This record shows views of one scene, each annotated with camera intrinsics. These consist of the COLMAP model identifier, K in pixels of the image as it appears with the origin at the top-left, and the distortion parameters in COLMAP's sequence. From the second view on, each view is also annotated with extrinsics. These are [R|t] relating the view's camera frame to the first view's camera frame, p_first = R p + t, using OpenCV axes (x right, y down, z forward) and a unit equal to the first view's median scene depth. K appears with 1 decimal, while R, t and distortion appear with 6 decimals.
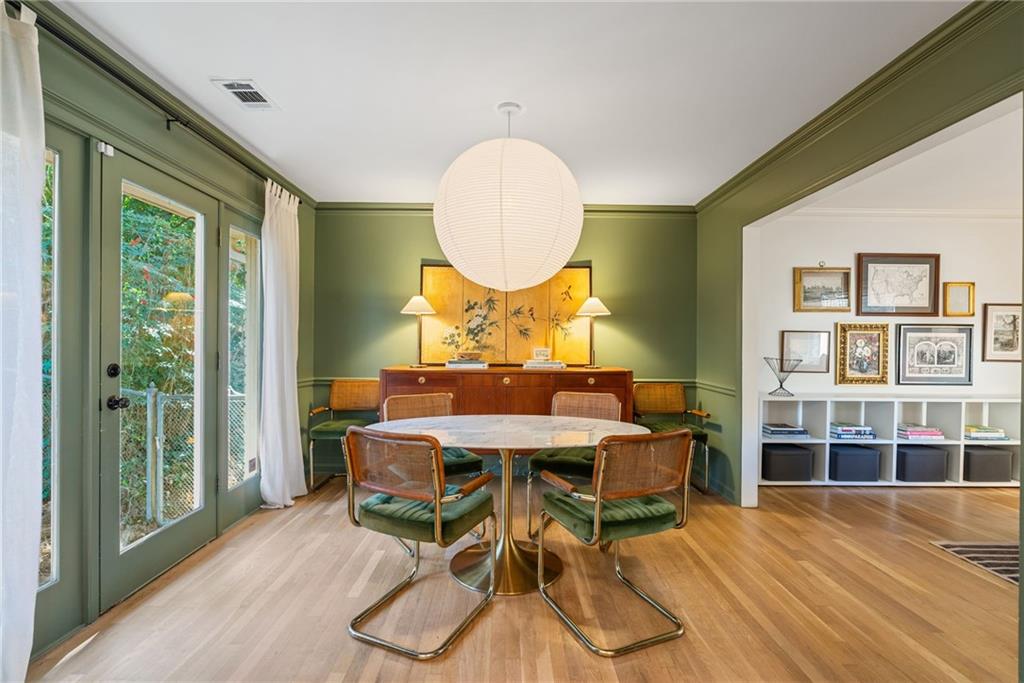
lens RADIAL K [[463.2, 0, 505.5], [0, 463.2, 348.1], [0, 0, 1]] dist [-0.006566, 0.001961]
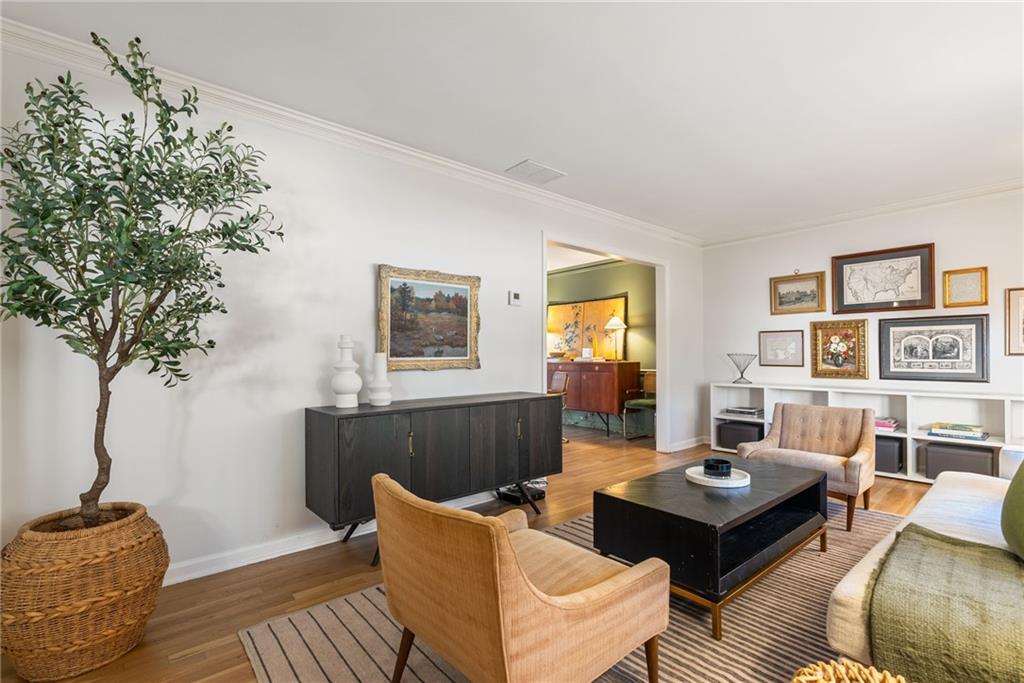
lens RADIAL K [[463.2, 0, 516.7], [0, 463.2, 351.7], [0, 0, 1]] dist [-0.006566, 0.001961]
pose [[0.646756, -0.015276, -0.762544, 1.164832], [0.008410, 0.999881, -0.012898, 0.027035], [0.762650, 0.001929, 0.646808, -0.286594]]
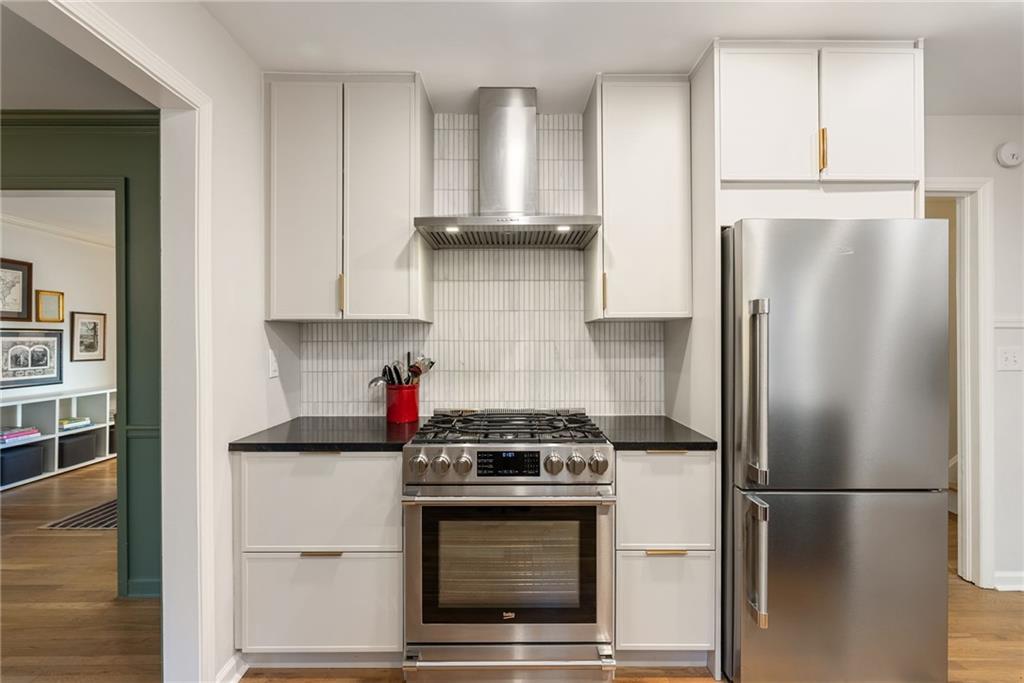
lens RADIAL K [[463.2, 0, 511.4], [0, 463.2, 340.1], [0, 0, 1]] dist [-0.006566, 0.001961]
pose [[-0.012806, -0.005125, 0.999905, -0.146619], [0.008304, 0.999952, 0.005232, -0.023578], [-0.999884, 0.008370, -0.012763, -0.098054]]
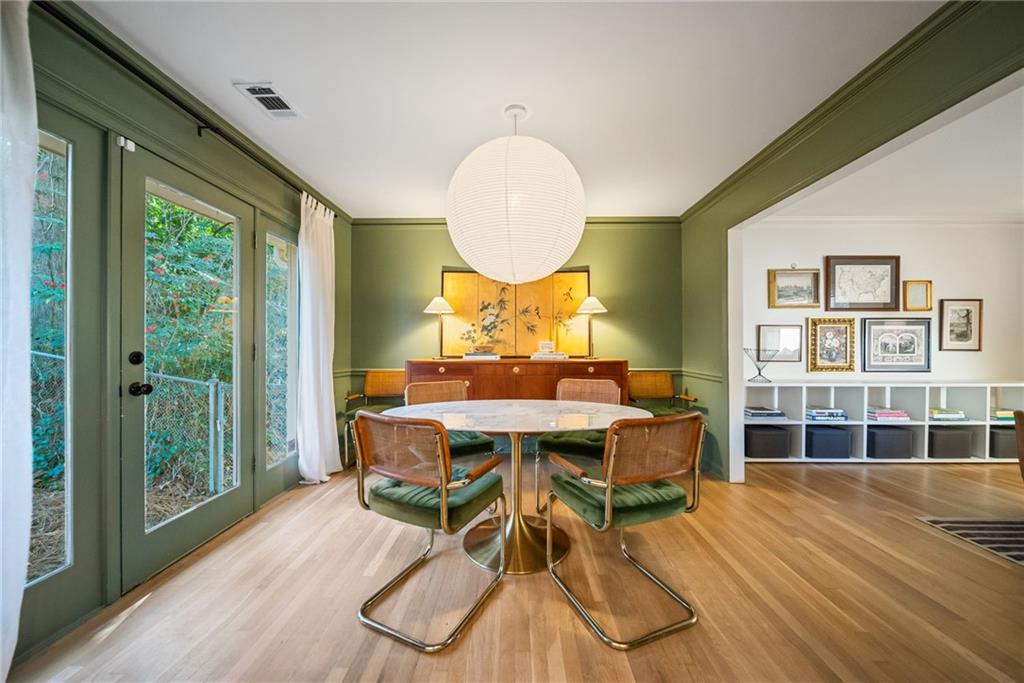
lens RADIAL K [[364.6, 0, 507.7], [0, 364.6, 346.0], [0, 0, 1]] dist [-0.000494, -0.001390]
pose [[0.999662, -0.008425, -0.024605, 0.003510], [0.008251, 0.999941, -0.007133, 0.015980], [0.024664, 0.006928, 0.999672, 0.093886]]
